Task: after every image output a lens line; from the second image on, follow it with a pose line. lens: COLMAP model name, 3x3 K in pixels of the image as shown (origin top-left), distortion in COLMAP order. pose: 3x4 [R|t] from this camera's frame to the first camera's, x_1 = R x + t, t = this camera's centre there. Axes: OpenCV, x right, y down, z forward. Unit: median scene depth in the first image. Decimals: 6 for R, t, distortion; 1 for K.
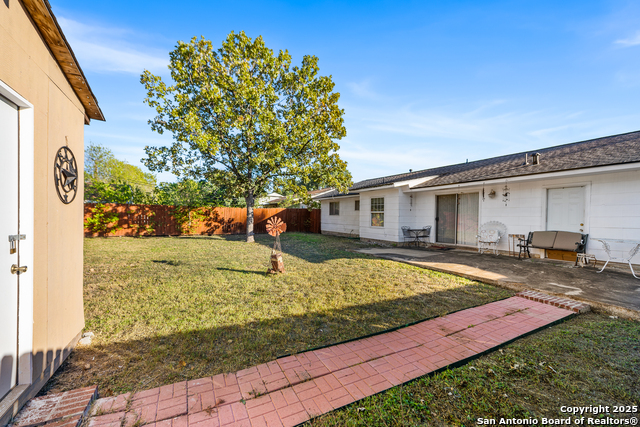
lens RADIAL K [[261.8, 0, 316.6], [0, 261.8, 216.2], [0, 0, 1]] dist [0.000597, 0.000357]
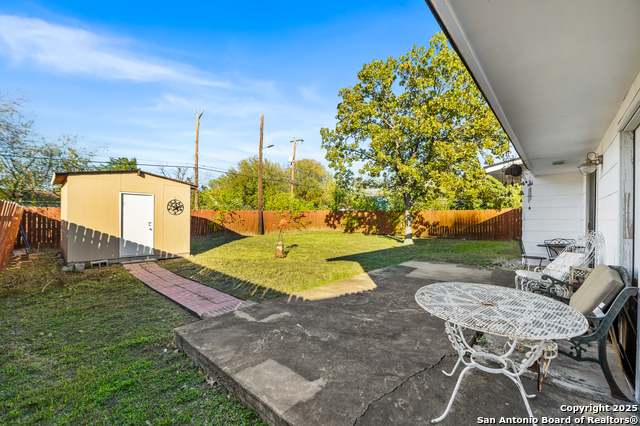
lens RADIAL K [[259.7, 0, 318.7], [0, 259.7, 215.8], [0, 0, 1]] dist [-0.001149, -0.000138]
pose [[0.349535, -0.012888, -0.936835, 0.520840], [-0.002935, 0.999885, -0.014850, 0.002136], [0.936919, 0.007940, 0.349457, 0.272473]]
